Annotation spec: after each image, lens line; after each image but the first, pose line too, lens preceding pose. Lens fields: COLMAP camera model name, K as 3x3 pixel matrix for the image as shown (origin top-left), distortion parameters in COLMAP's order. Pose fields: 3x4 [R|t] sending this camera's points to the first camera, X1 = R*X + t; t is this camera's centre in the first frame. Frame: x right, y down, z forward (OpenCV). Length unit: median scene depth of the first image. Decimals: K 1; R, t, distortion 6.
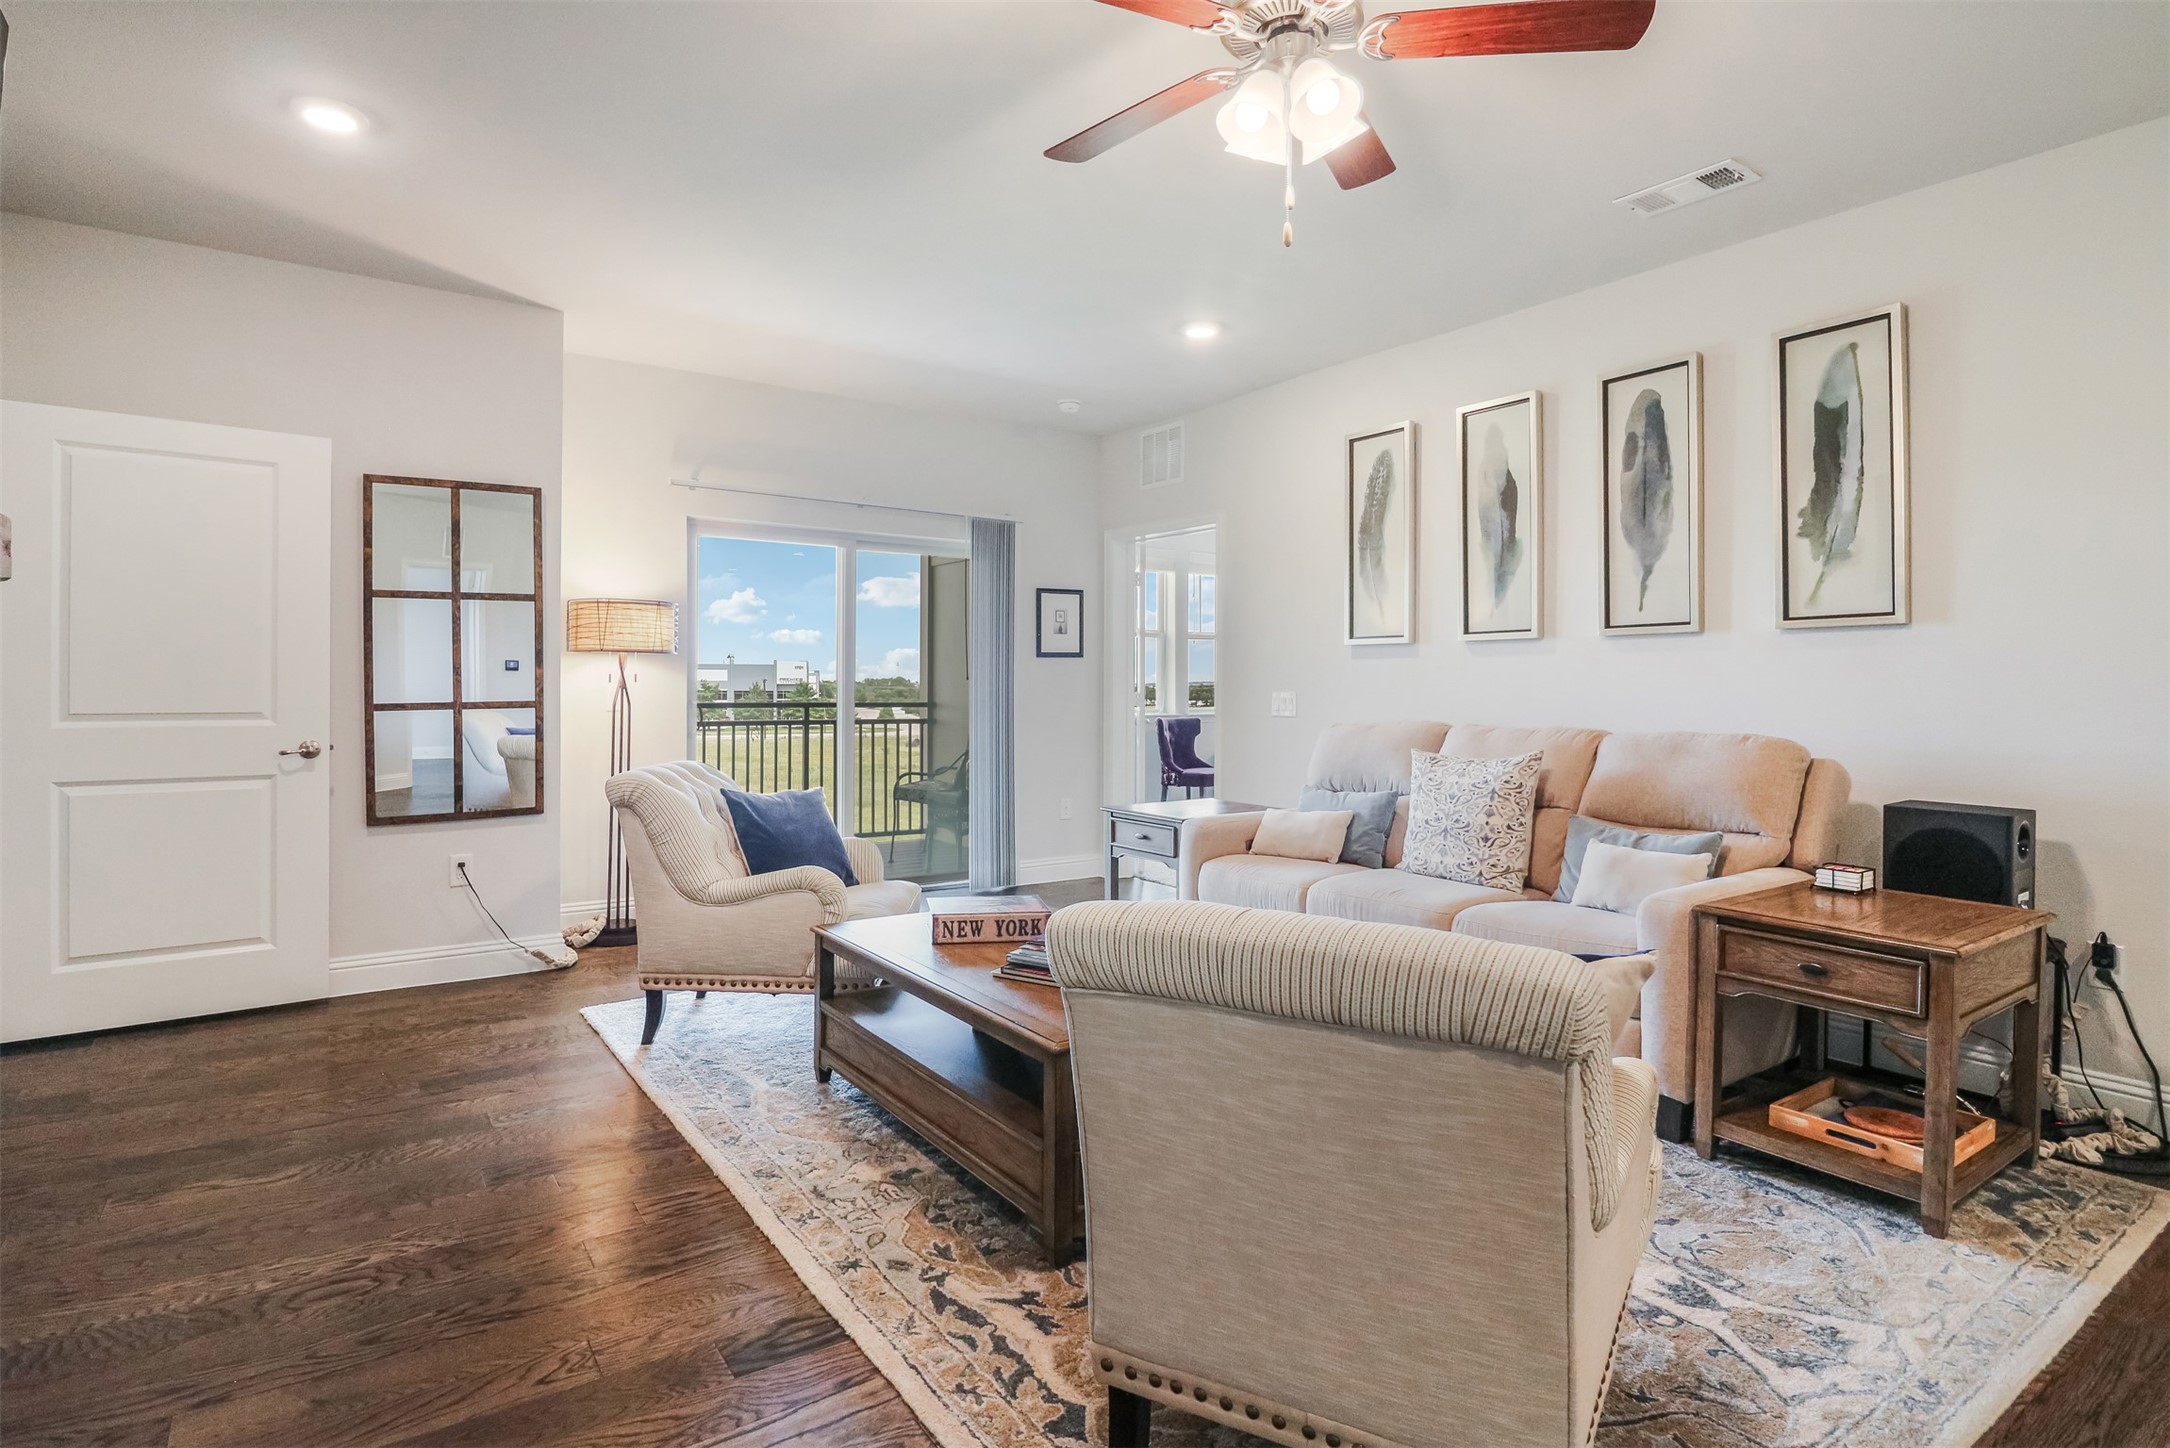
lens RADIAL K [[1096.0, 0, 1059.0], [0, 1096.0, 685.8], [0, 0, 1]] dist [-0.004995, -0.007348]
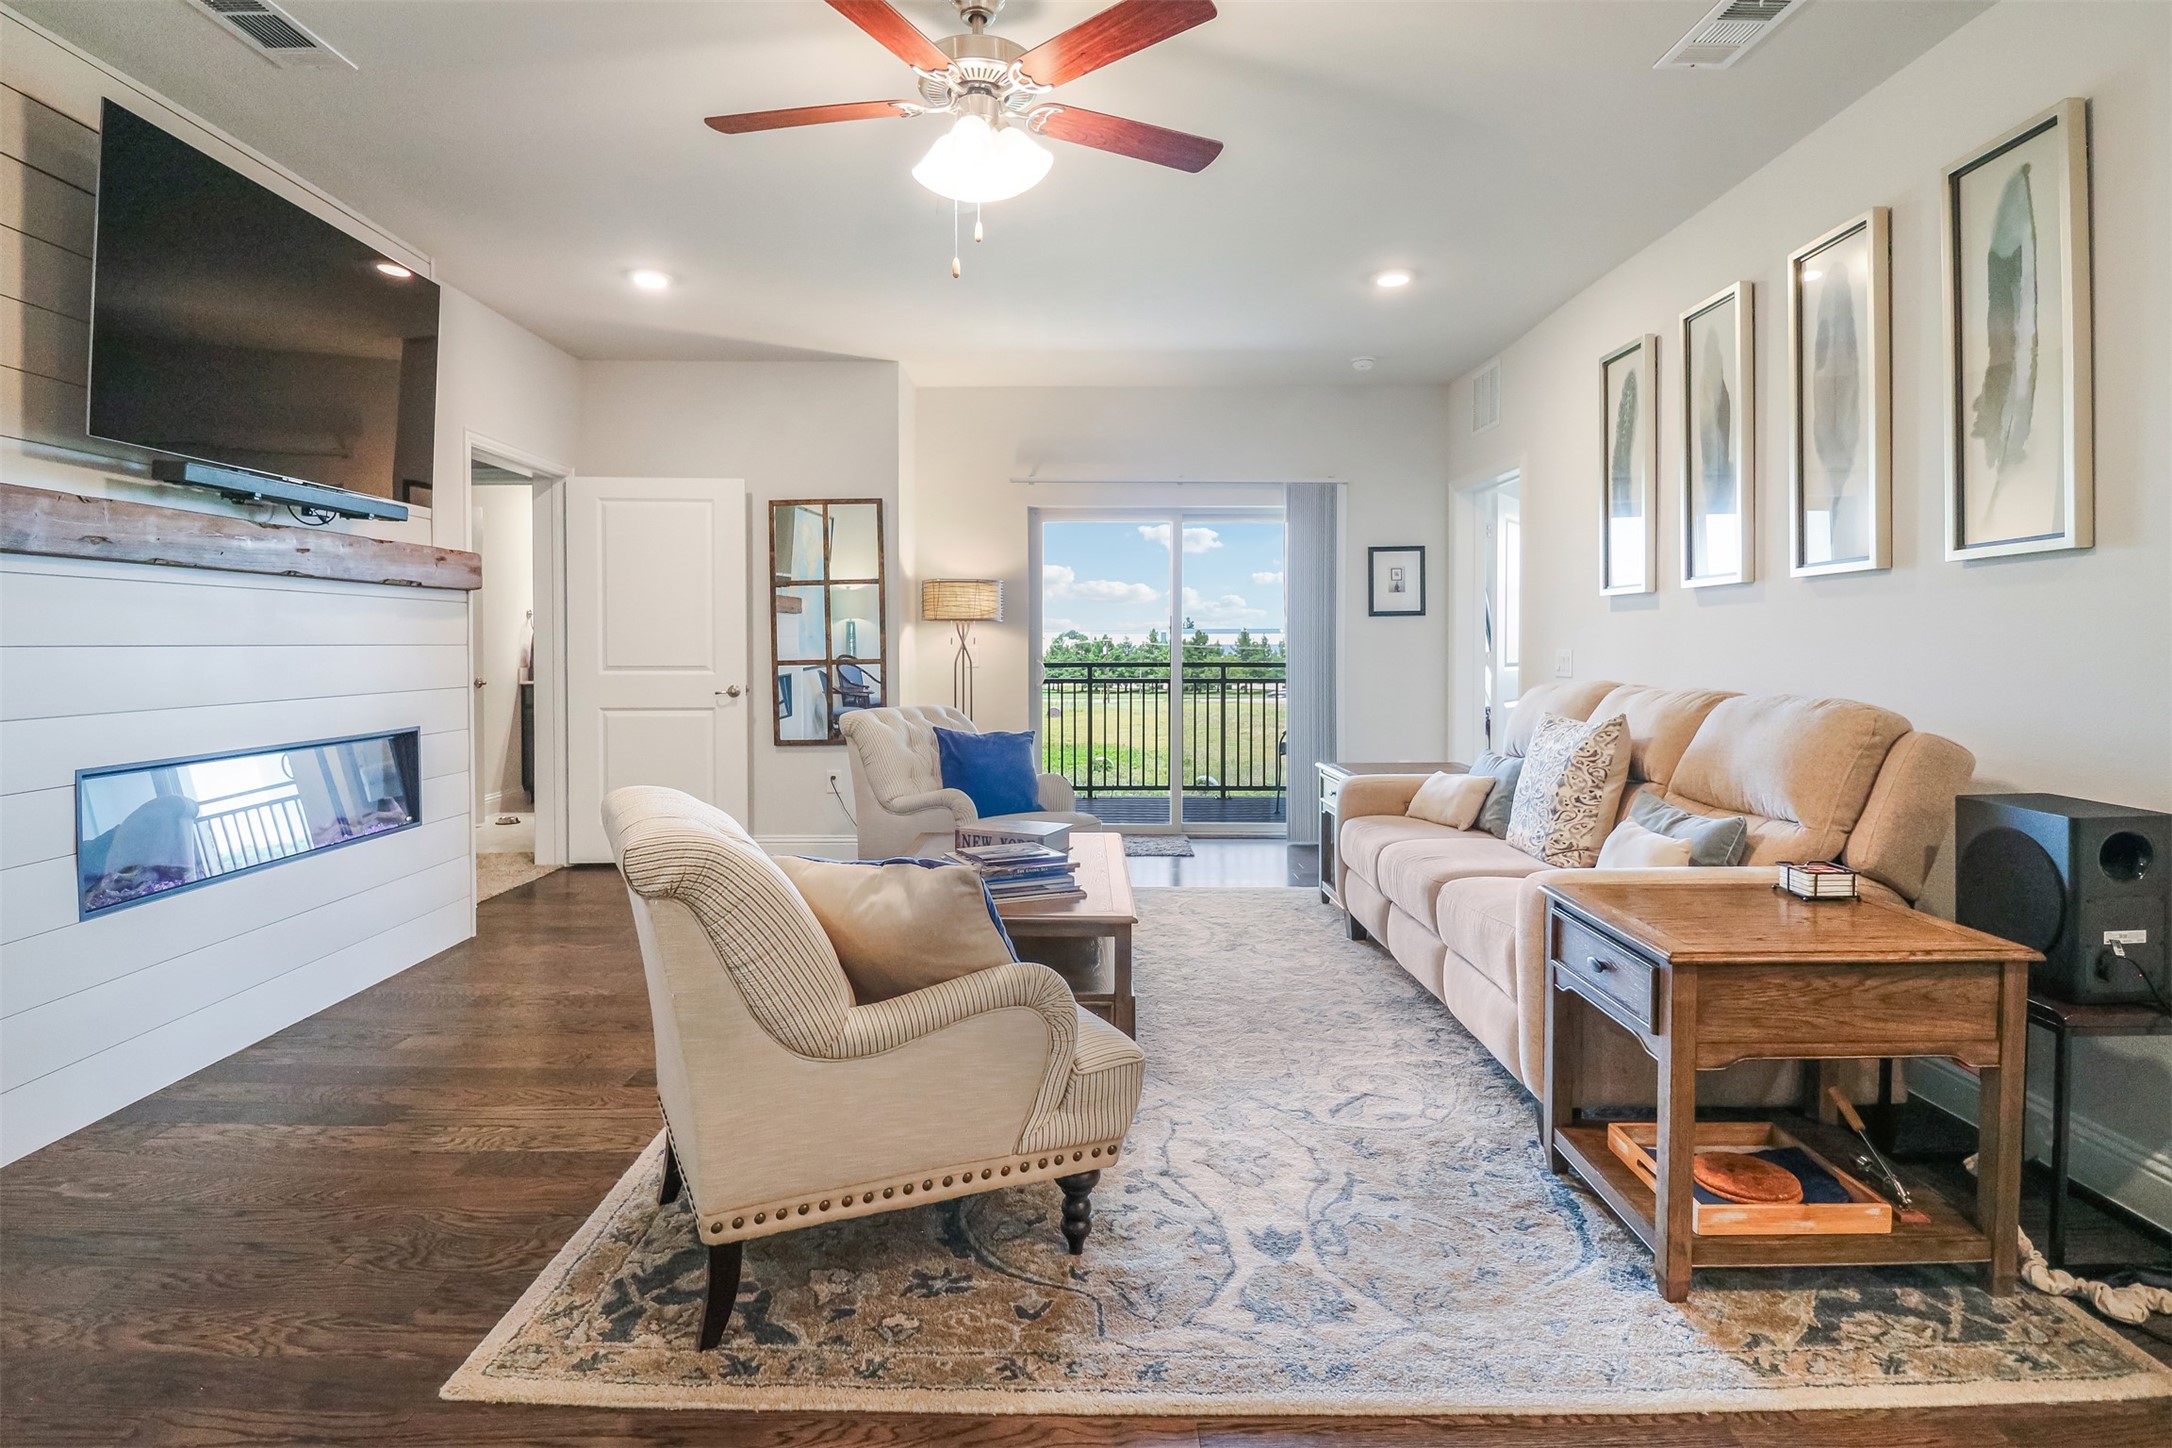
lens RADIAL K [[1097.0, 0, 1066.9], [0, 1097.0, 662.0], [0, 0, 1]] dist [-0.004995, -0.007348]
pose [[0.824645, 0.001512, -0.565648, 0.549809], [0.005190, 0.999934, 0.010239, 0.006188], [0.565626, -0.011380, 0.824583, 0.035175]]
